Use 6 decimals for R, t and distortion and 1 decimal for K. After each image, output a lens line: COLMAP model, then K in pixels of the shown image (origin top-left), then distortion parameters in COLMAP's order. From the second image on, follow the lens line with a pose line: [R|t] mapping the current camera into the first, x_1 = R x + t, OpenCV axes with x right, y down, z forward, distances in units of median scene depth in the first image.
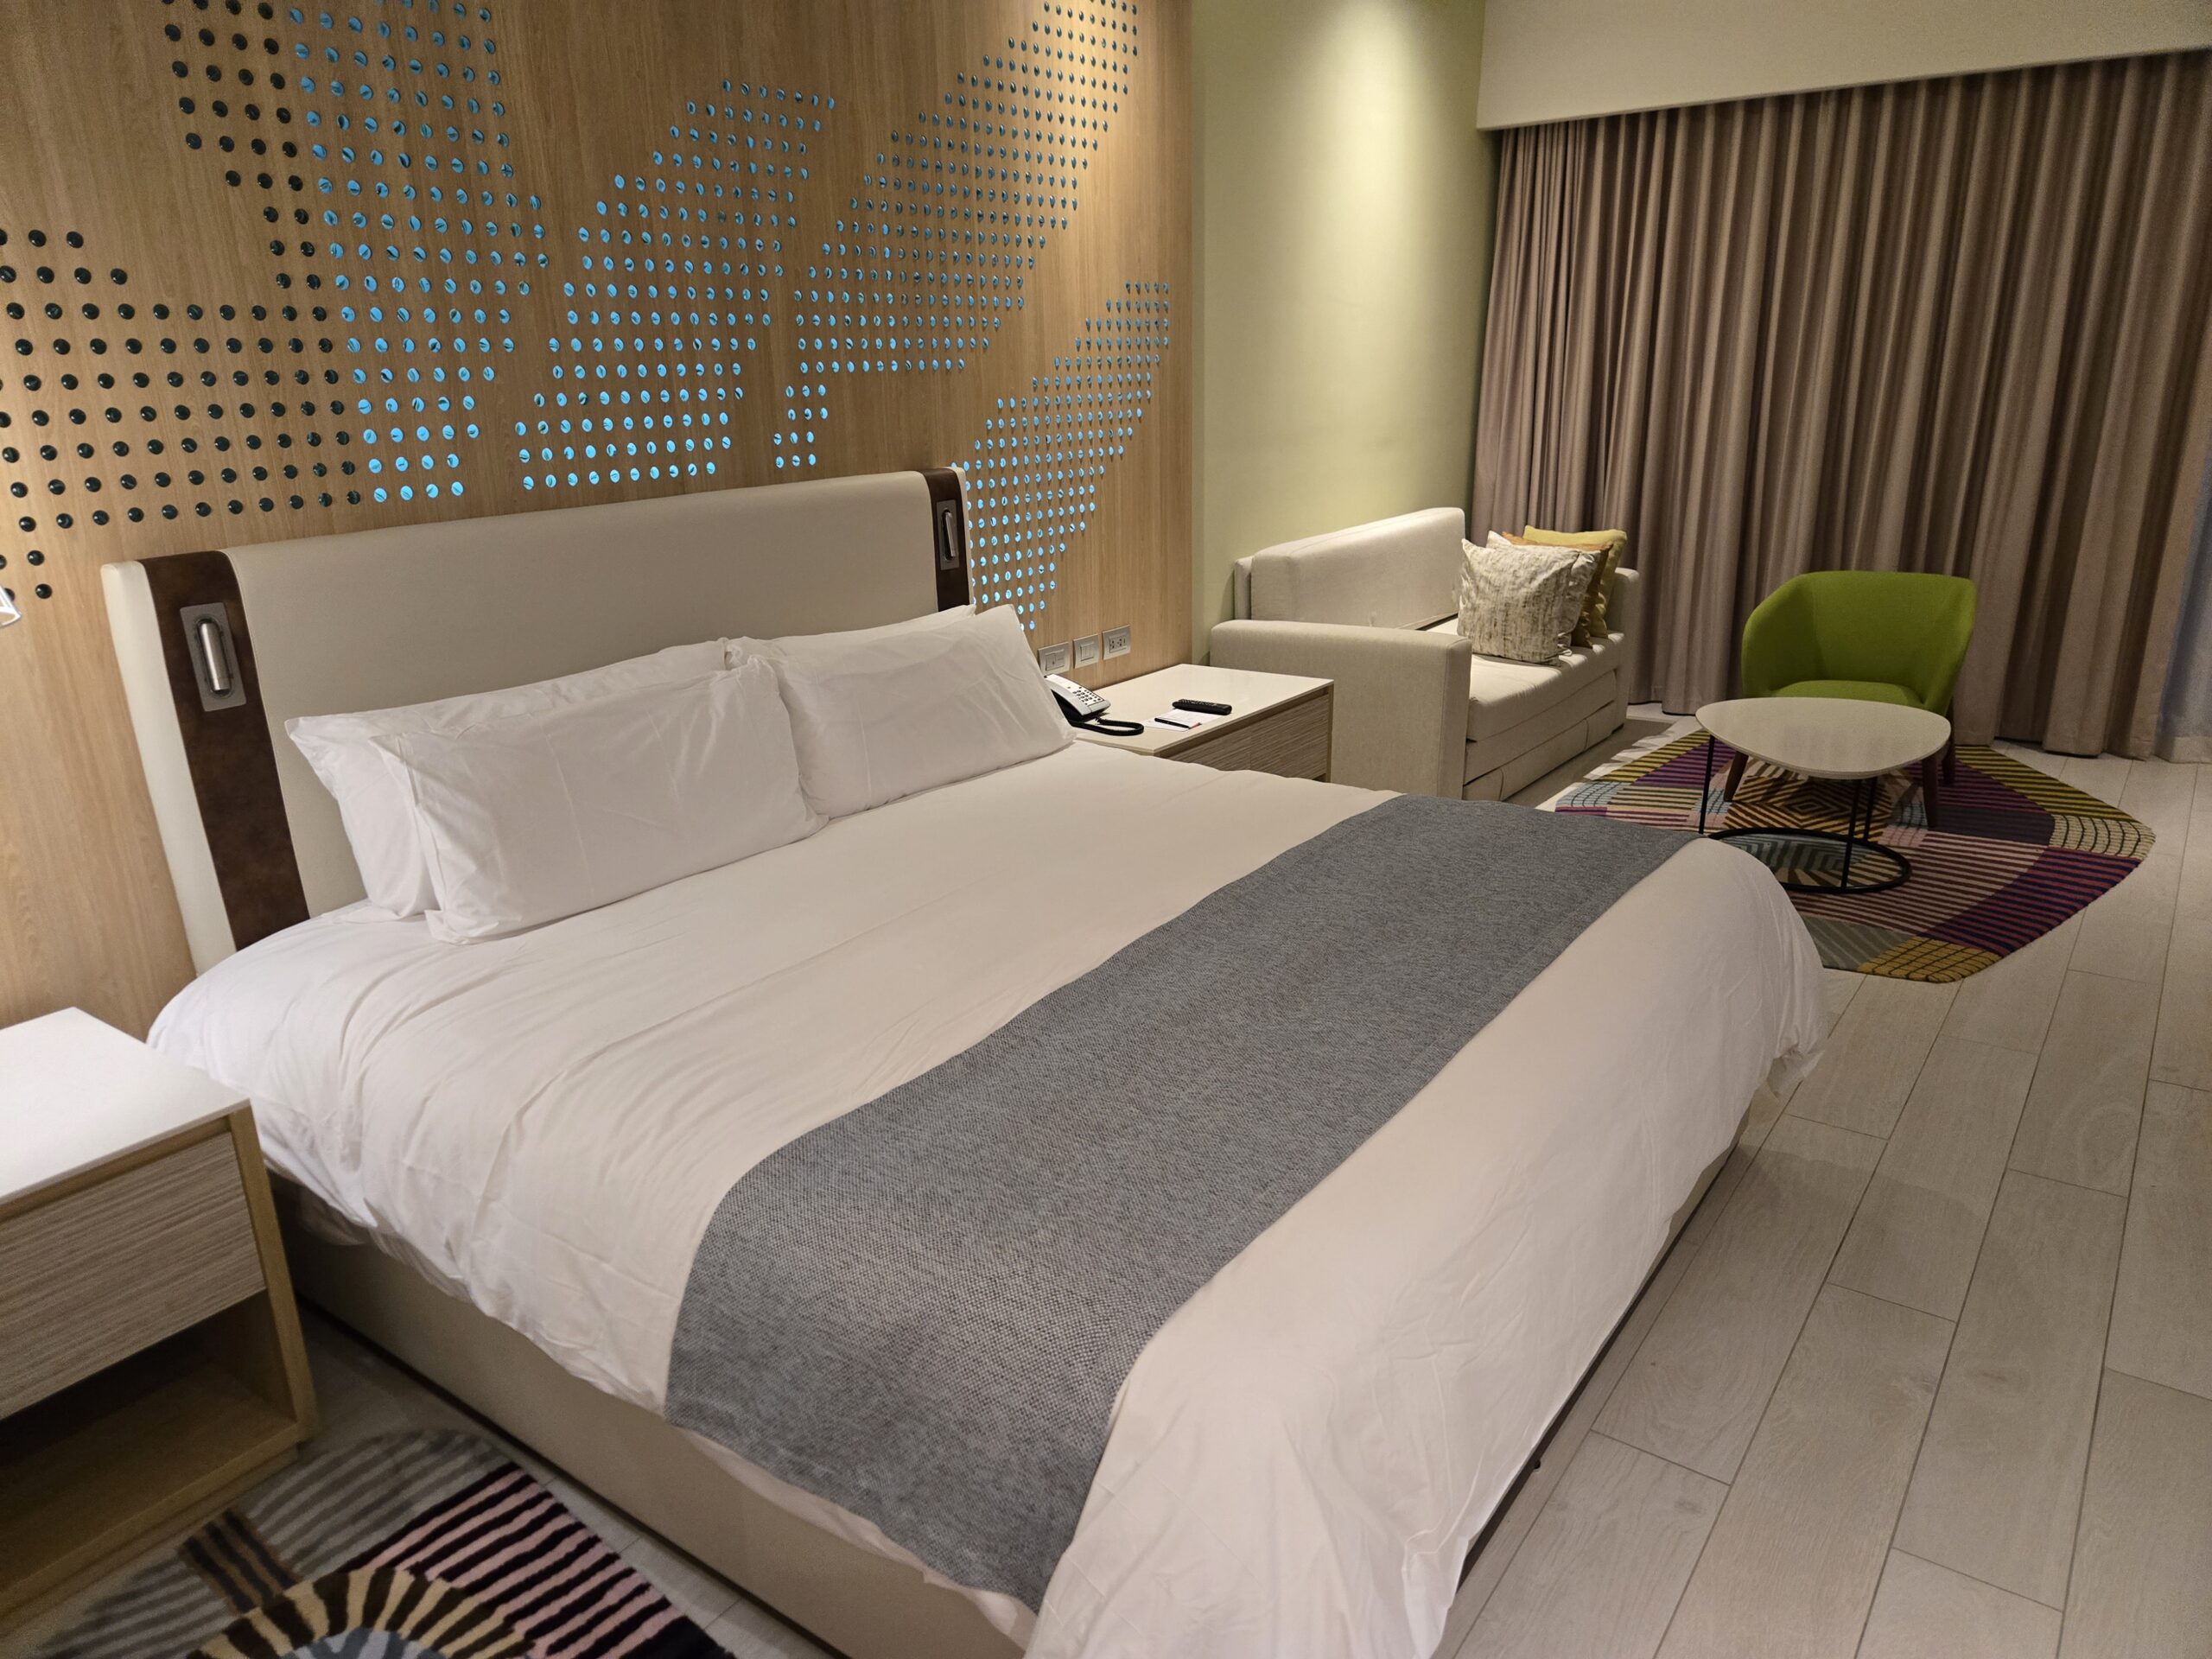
lens RADIAL K [[1504.3, 0, 1047.7], [0, 1504.3, 856.6], [0, 0, 1]] dist [0.056926, -0.049160]
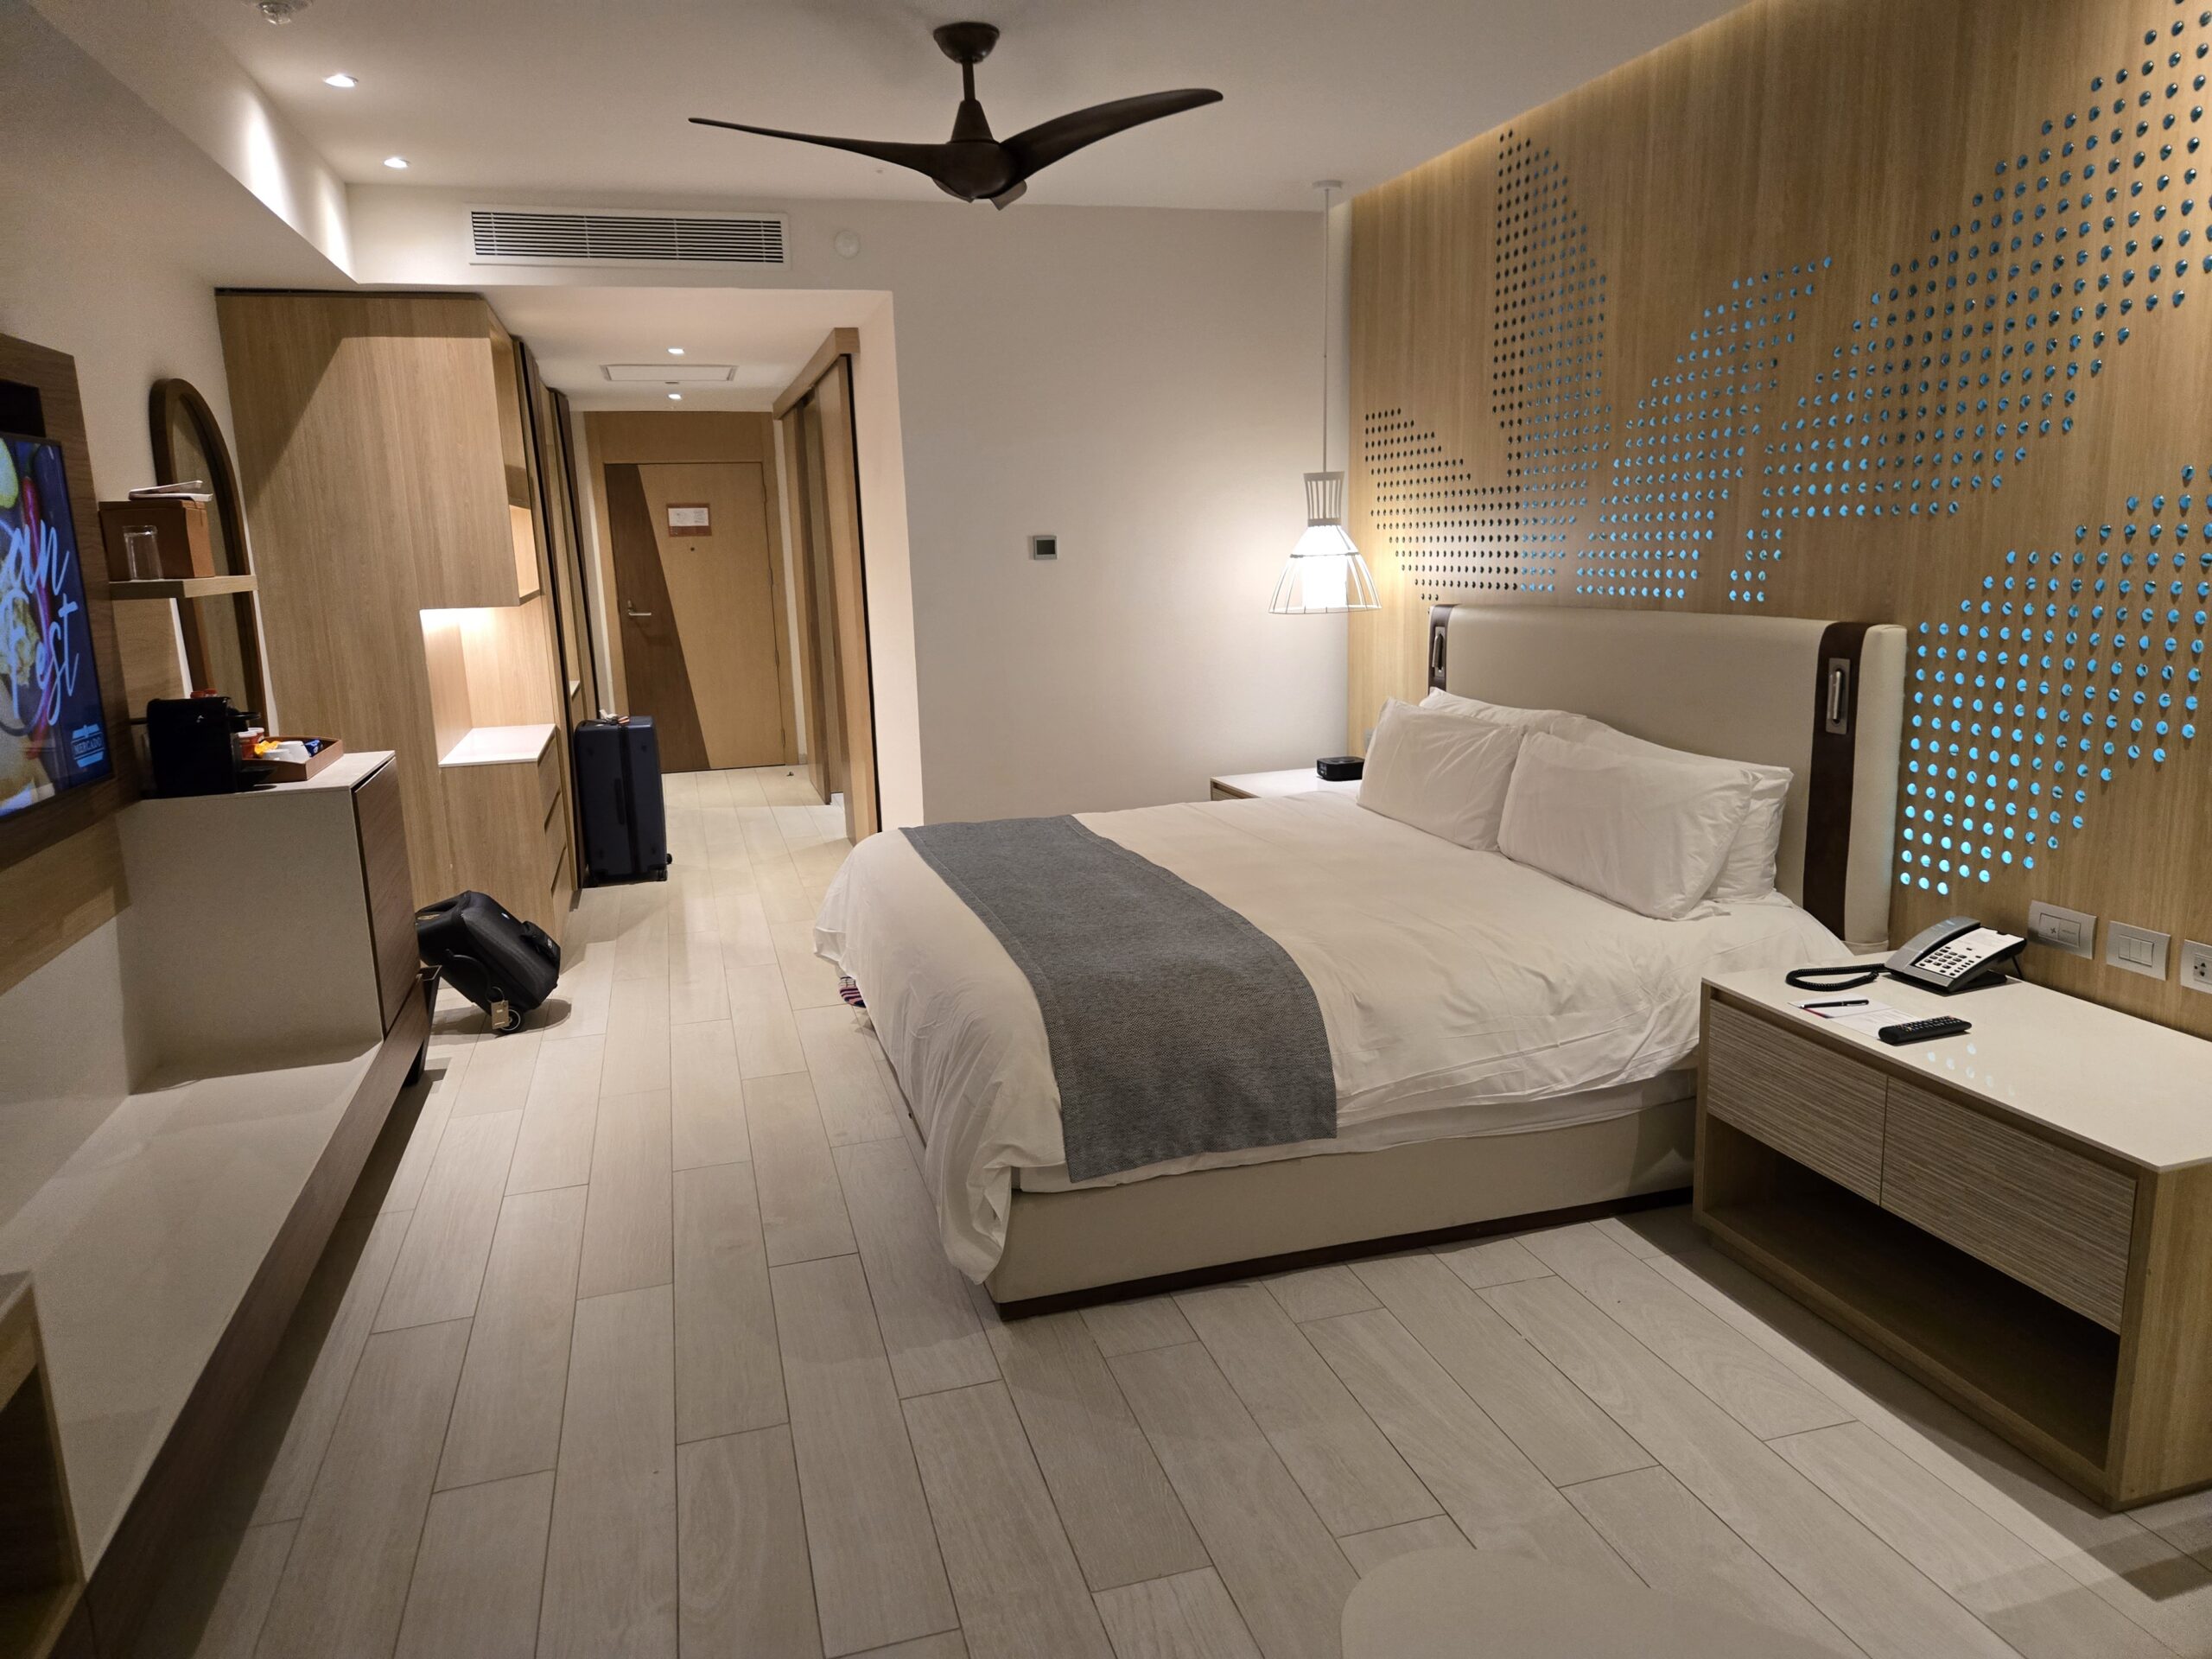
lens RADIAL K [[1504.3, 0, 1095.4], [0, 1504.3, 825.0], [0, 0, 1]] dist [0.056926, -0.049160]
pose [[-0.599646, 0.192868, -0.776676, 0.848841], [-0.207467, 0.899877, 0.383640, -0.372343], [0.772905, 0.391183, -0.499594, 1.066835]]
